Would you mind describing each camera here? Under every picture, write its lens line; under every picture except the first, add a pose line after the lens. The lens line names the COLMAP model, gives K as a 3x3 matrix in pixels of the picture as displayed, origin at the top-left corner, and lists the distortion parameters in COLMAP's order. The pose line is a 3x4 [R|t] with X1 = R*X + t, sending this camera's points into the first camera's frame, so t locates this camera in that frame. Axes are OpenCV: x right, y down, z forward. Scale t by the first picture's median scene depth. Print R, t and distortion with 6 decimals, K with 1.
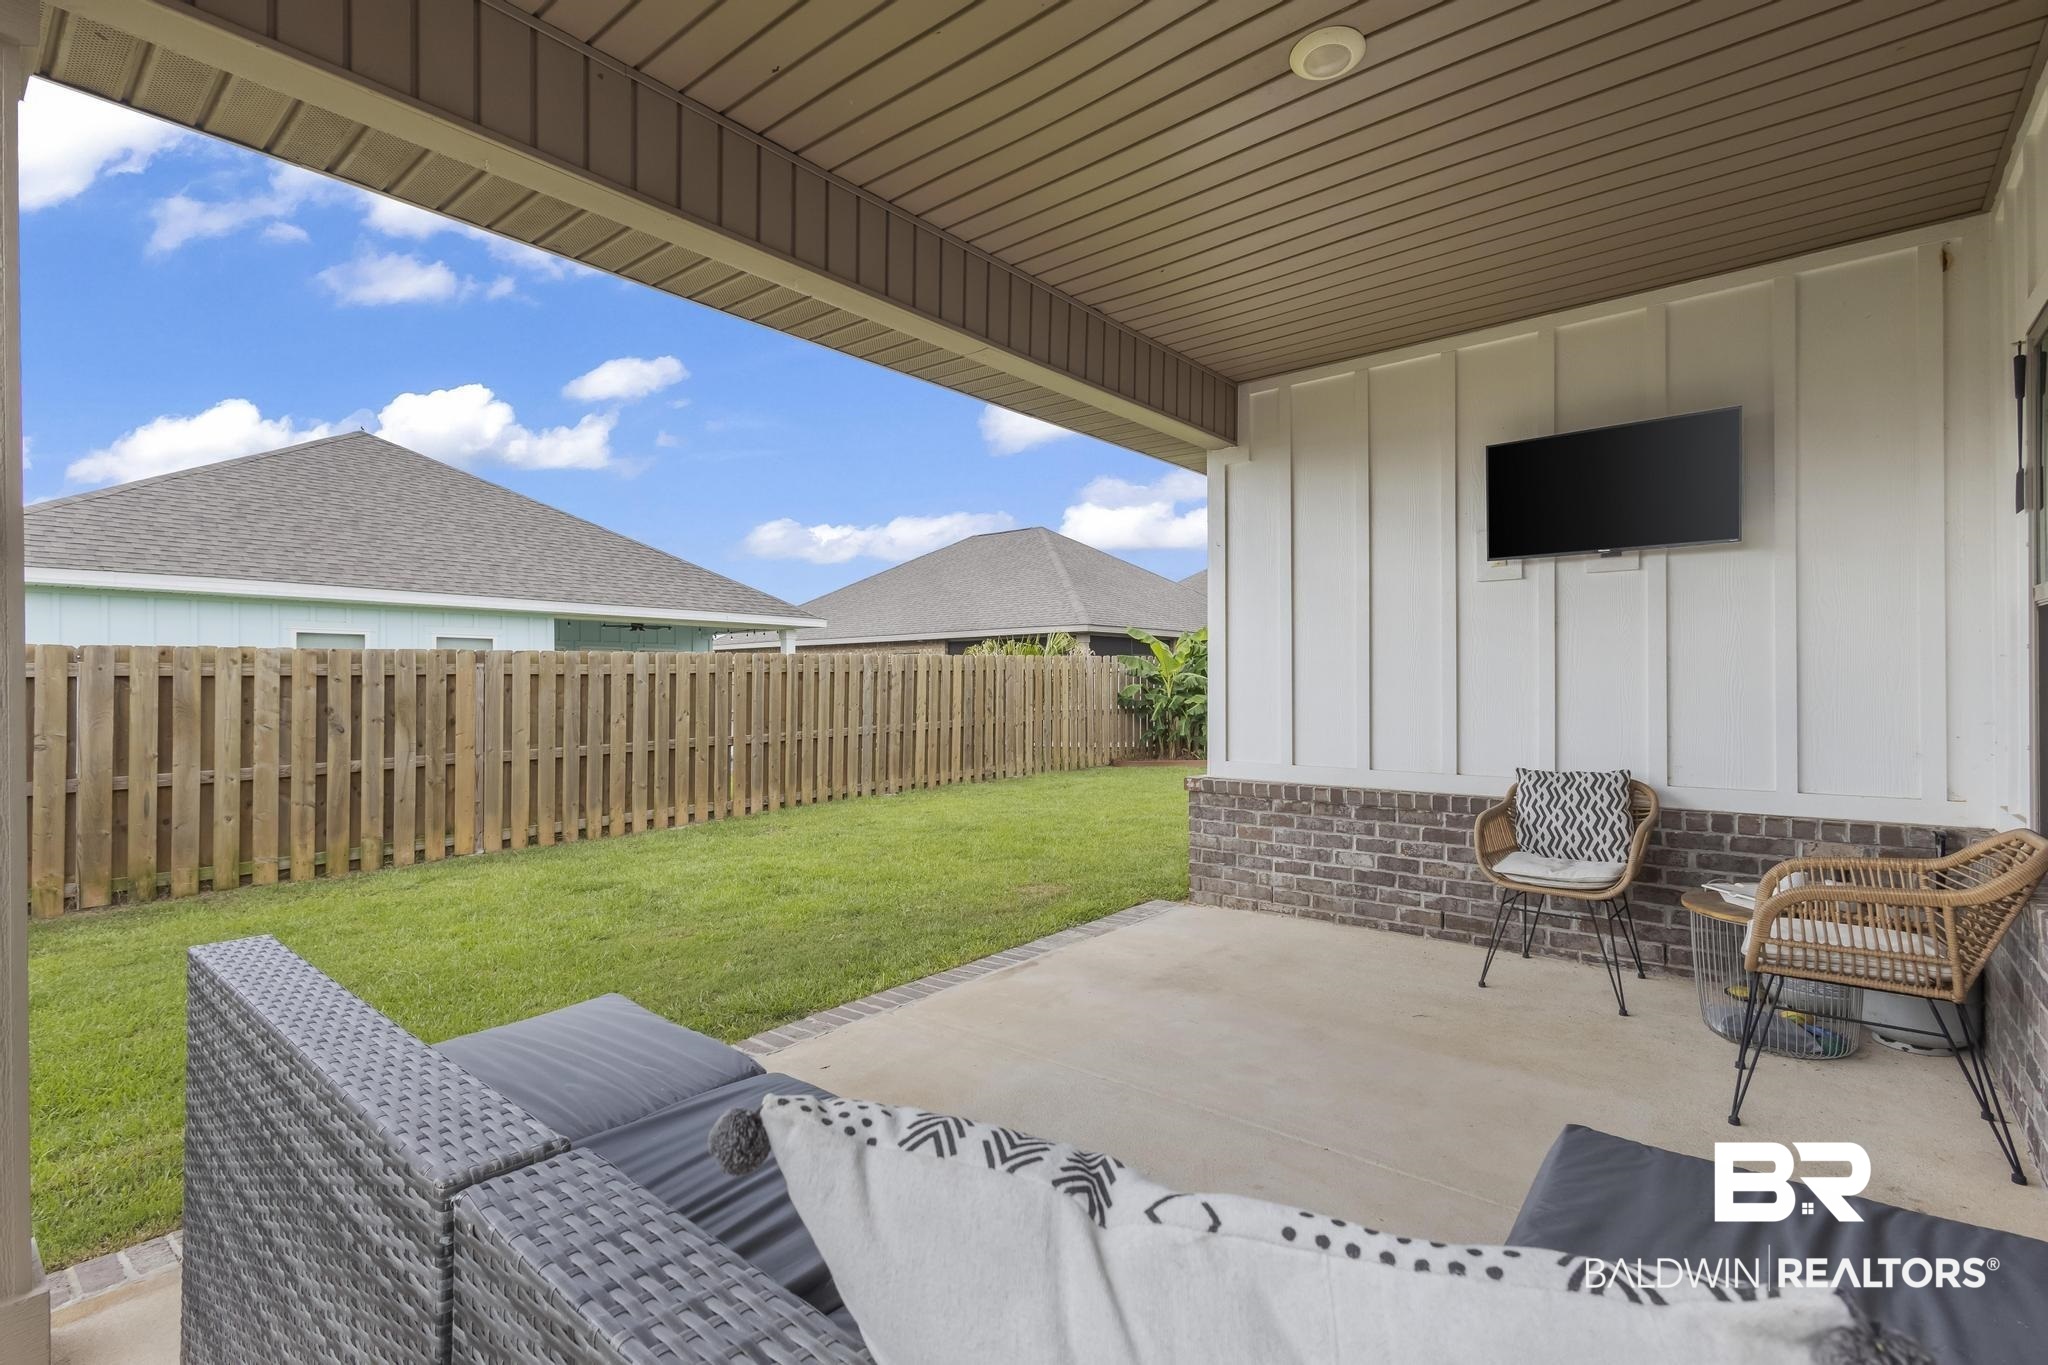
lens RADIAL K [[938.0, 0, 1022.0], [0, 938.0, 680.1], [0, 0, 1]] dist [0.004289, 0.000621]
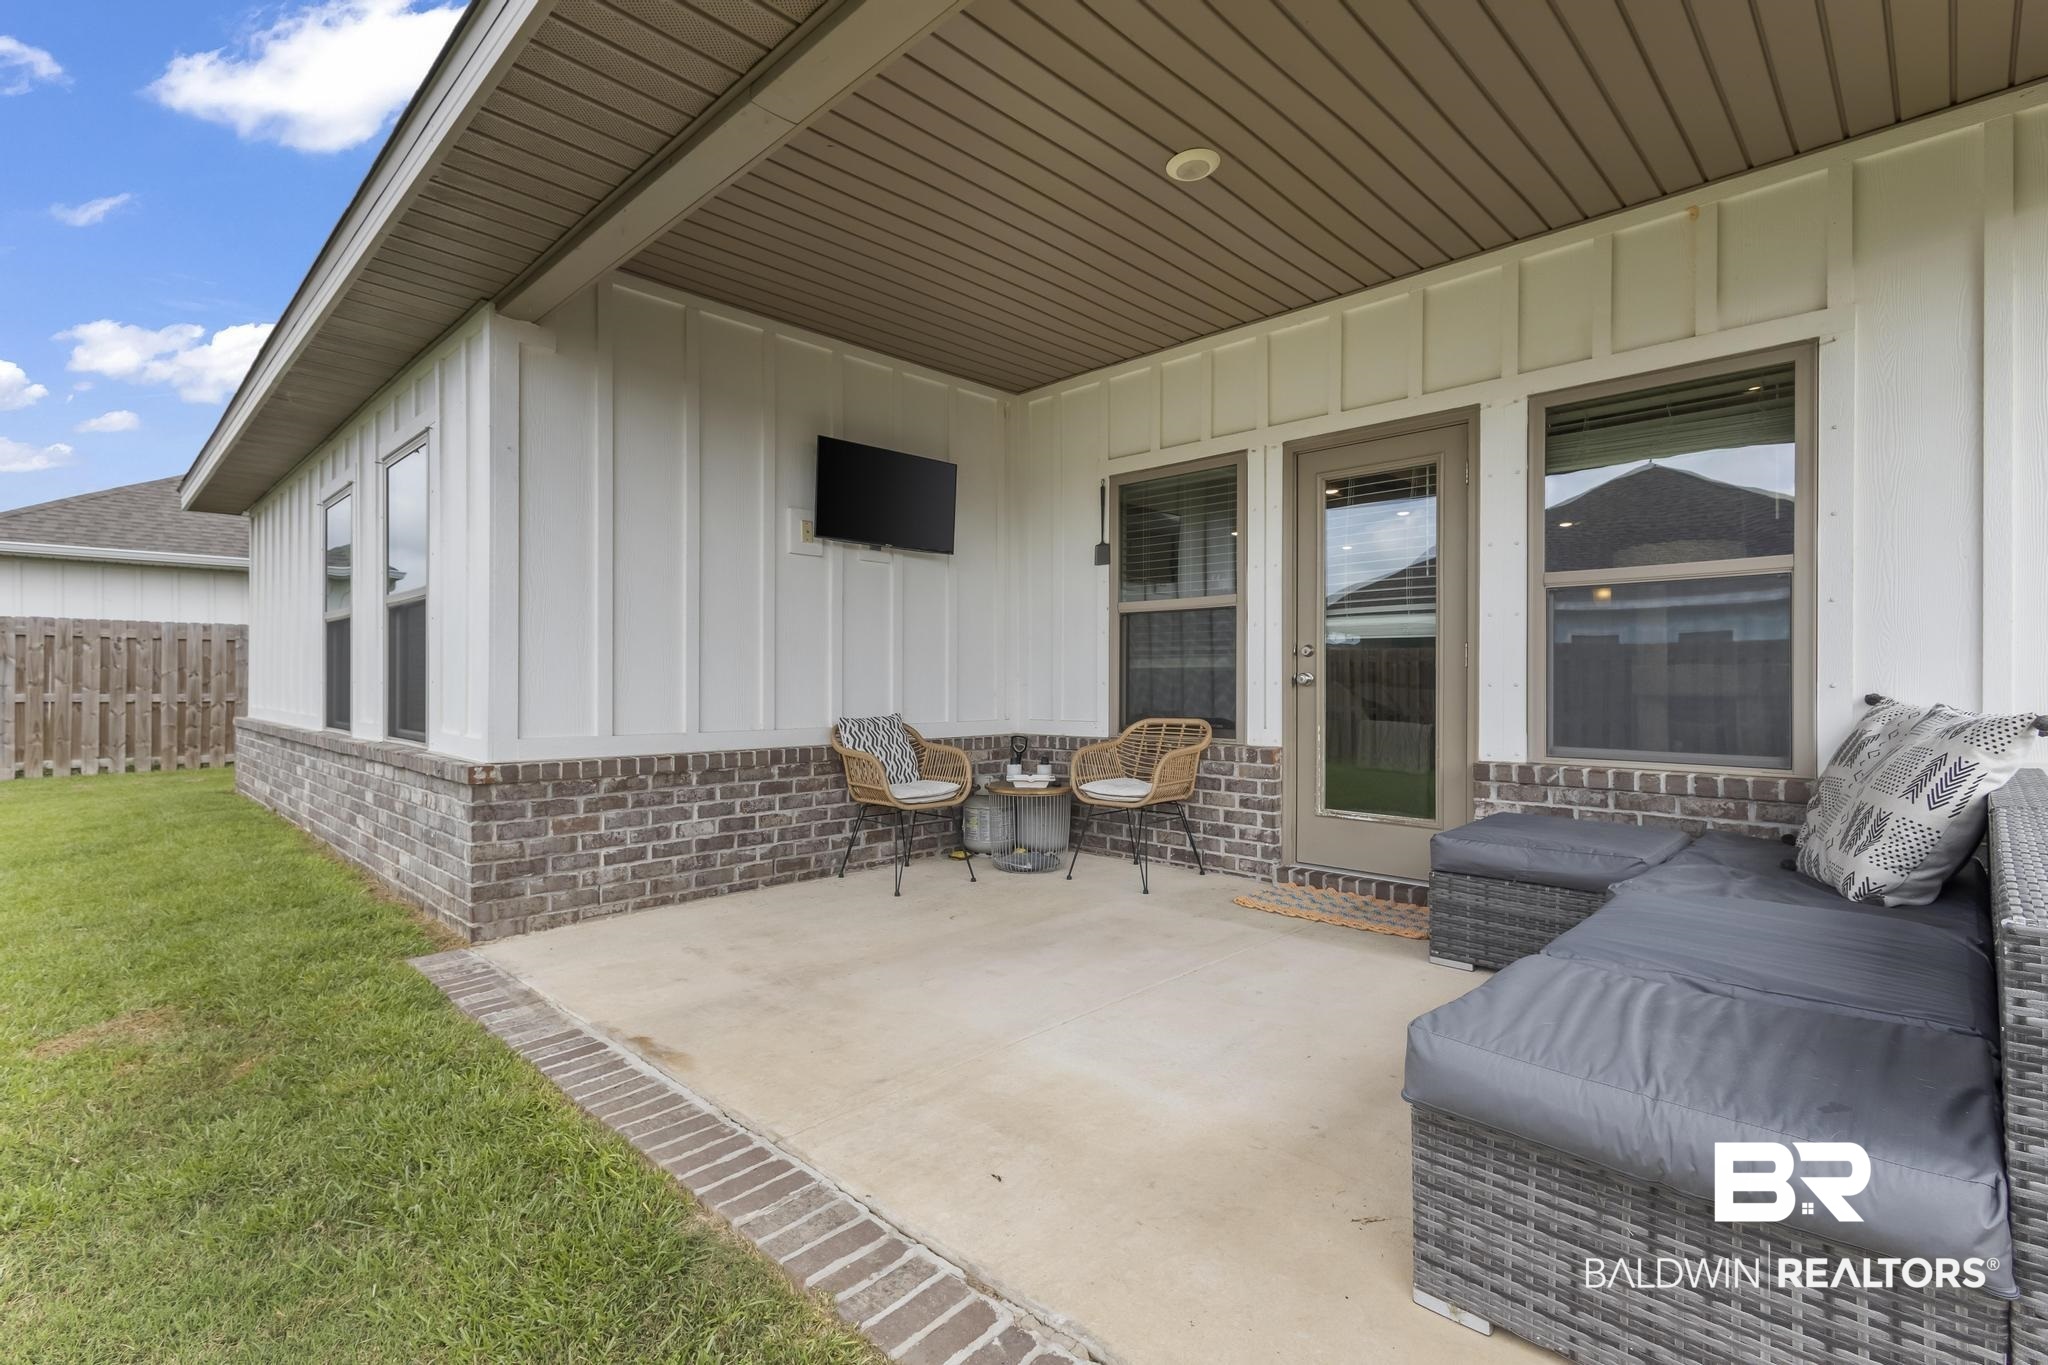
lens RADIAL K [[938.0, 0, 1021.7], [0, 938.0, 682.7], [0, 0, 1]] dist [0.004289, 0.000621]
pose [[0.081294, 0.003231, 0.996685, -0.567129], [-0.005299, 0.999982, -0.002810, 0.047234], [-0.996676, -0.005053, 0.081309, 0.615988]]
